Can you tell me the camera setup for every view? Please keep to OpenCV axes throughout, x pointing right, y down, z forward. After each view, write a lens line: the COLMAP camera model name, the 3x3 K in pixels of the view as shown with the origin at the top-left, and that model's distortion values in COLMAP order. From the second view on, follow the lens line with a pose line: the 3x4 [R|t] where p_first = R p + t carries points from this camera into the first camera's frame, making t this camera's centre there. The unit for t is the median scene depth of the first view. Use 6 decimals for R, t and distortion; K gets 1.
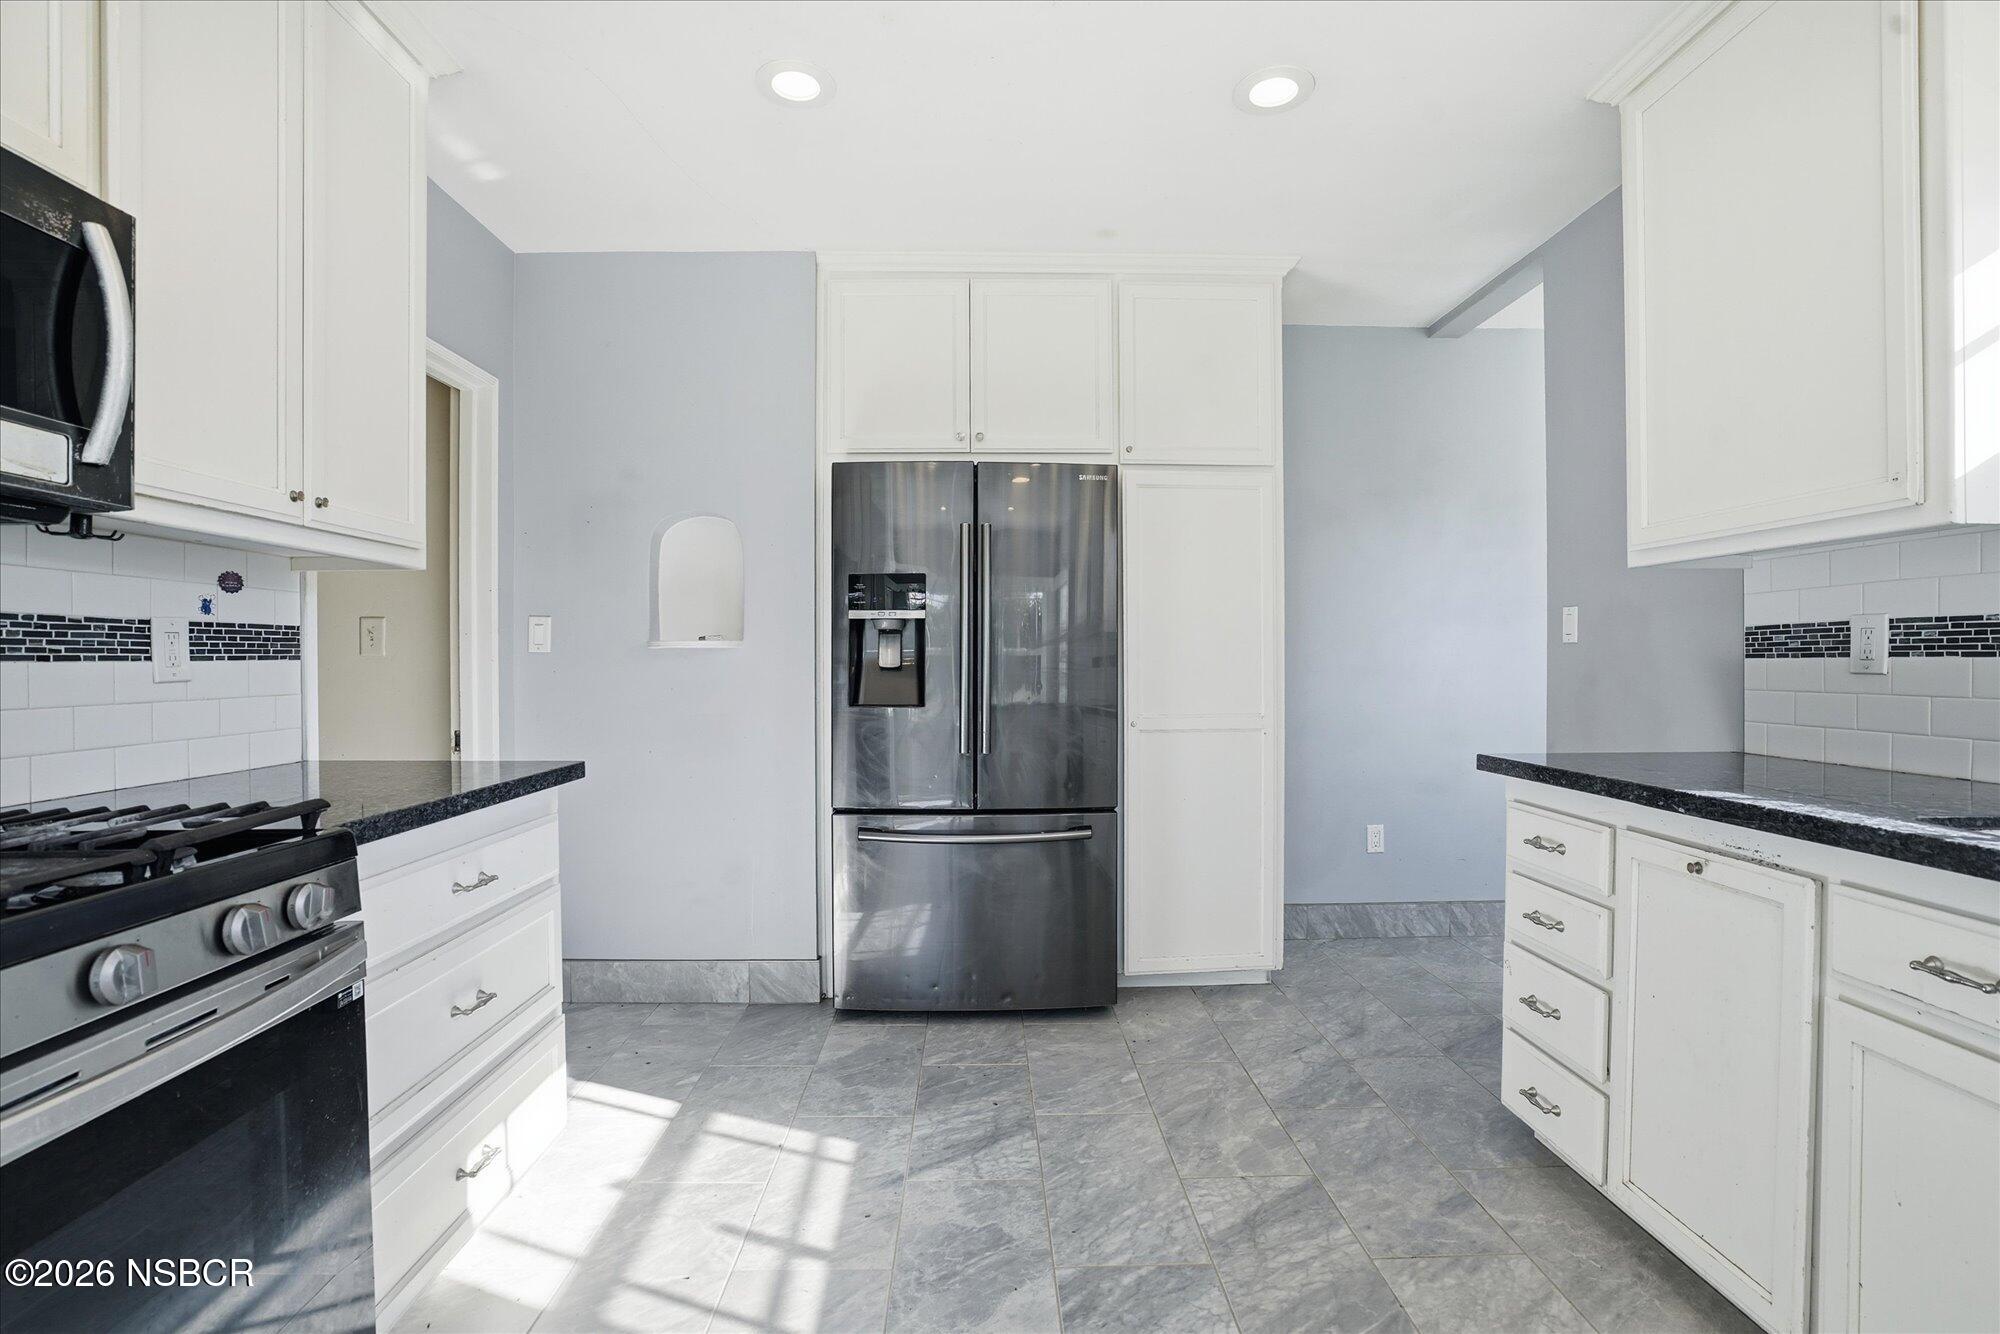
lens RADIAL K [[925.2, 0, 986.1], [0, 925.2, 664.3], [0, 0, 1]] dist [-0.073760, 0.033546]
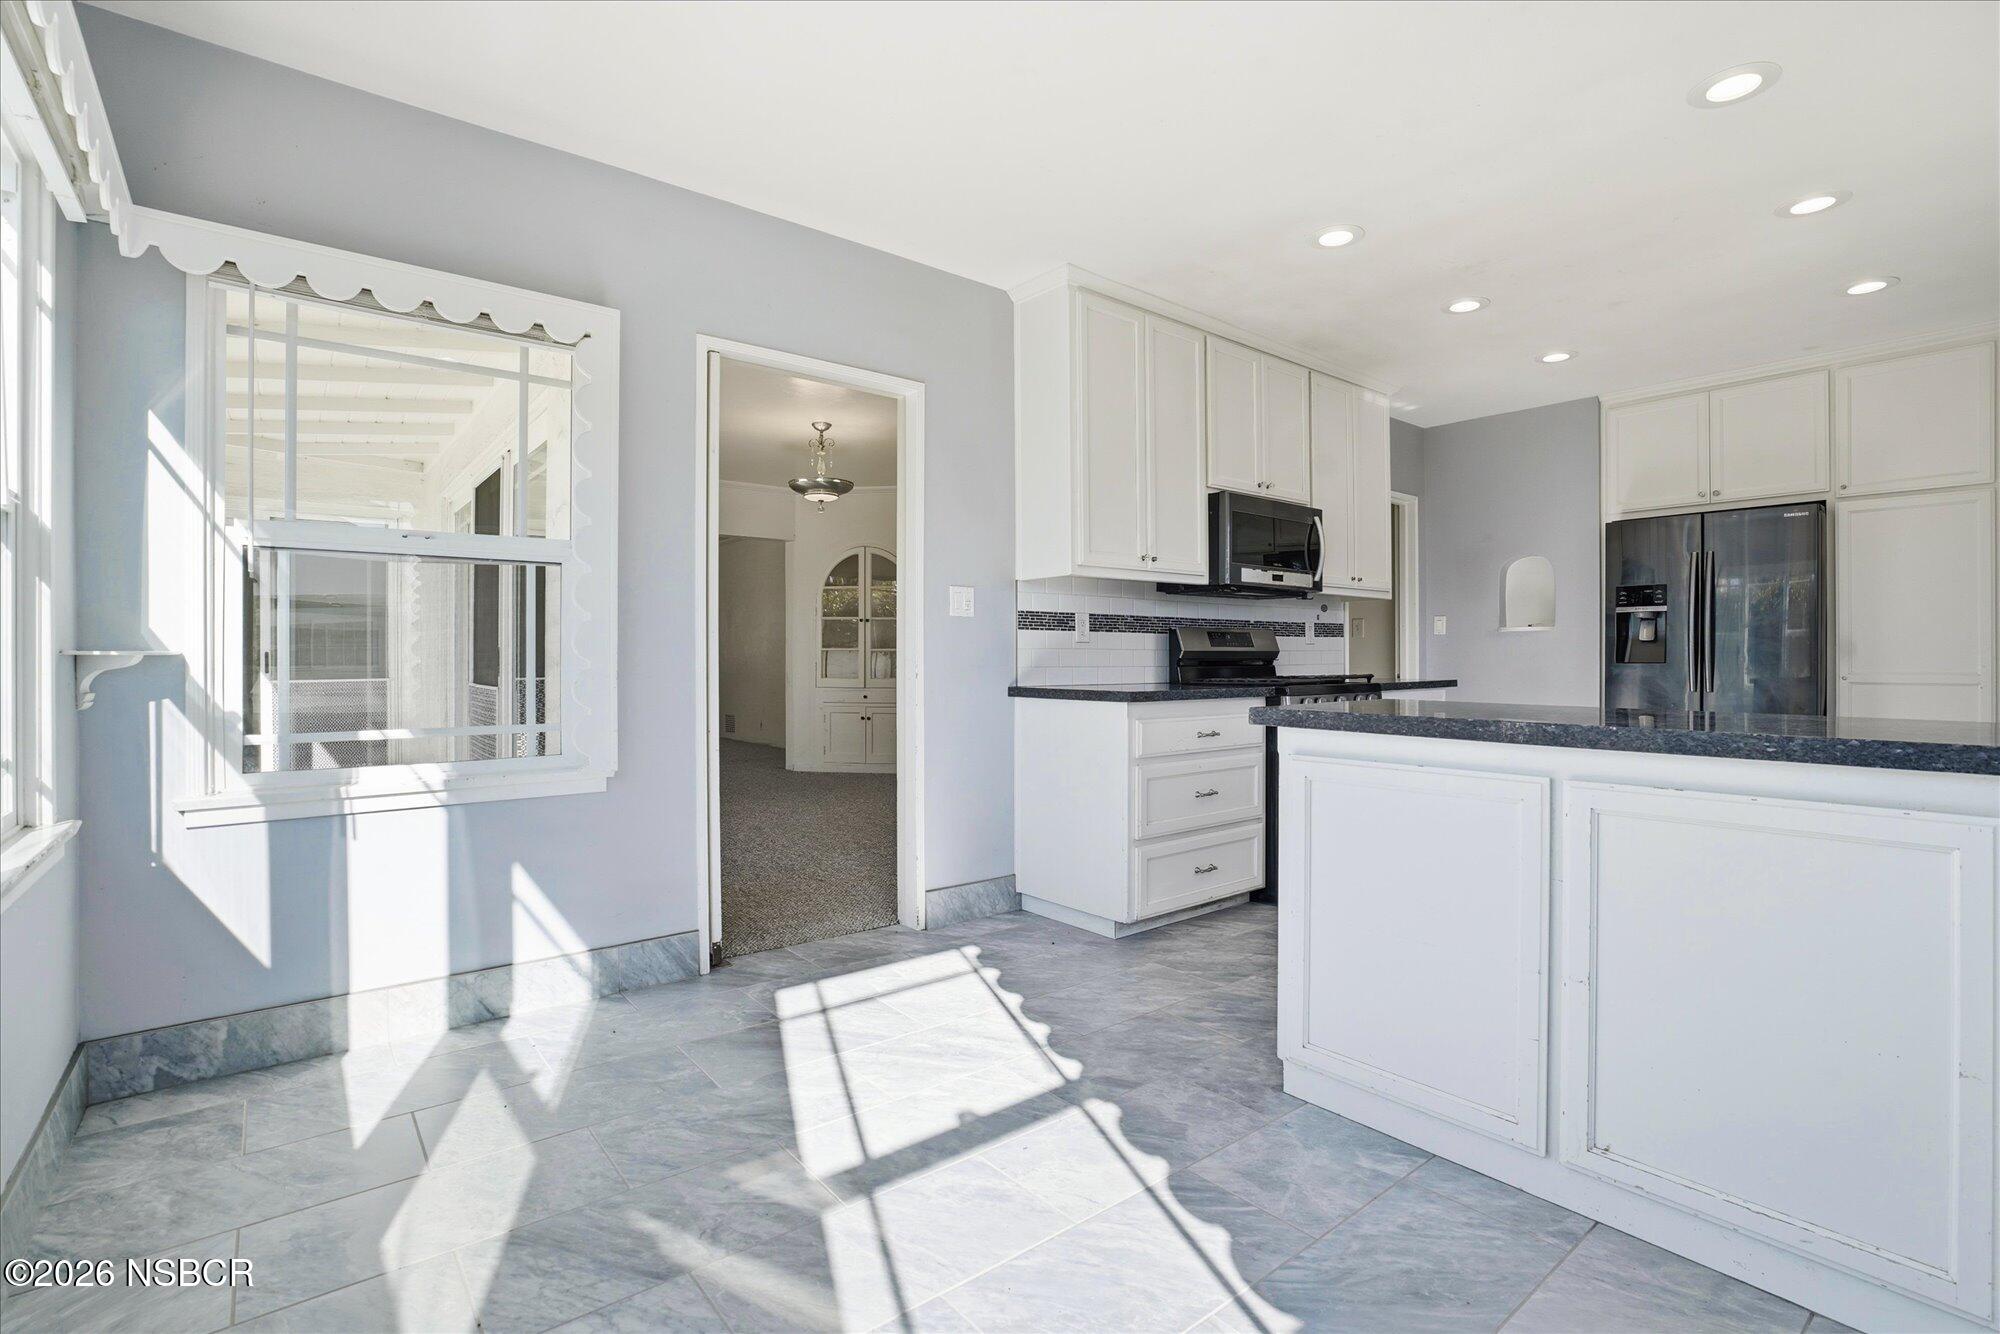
lens RADIAL K [[925.2, 0, 986.1], [0, 925.2, 664.3], [0, 0, 1]] dist [-0.073760, 0.033546]
pose [[0.601613, 0.007924, -0.798748, 0.491802], [-0.003670, 0.999968, 0.007156, 0.040454], [0.798779, -0.001374, 0.601623, -0.965826]]
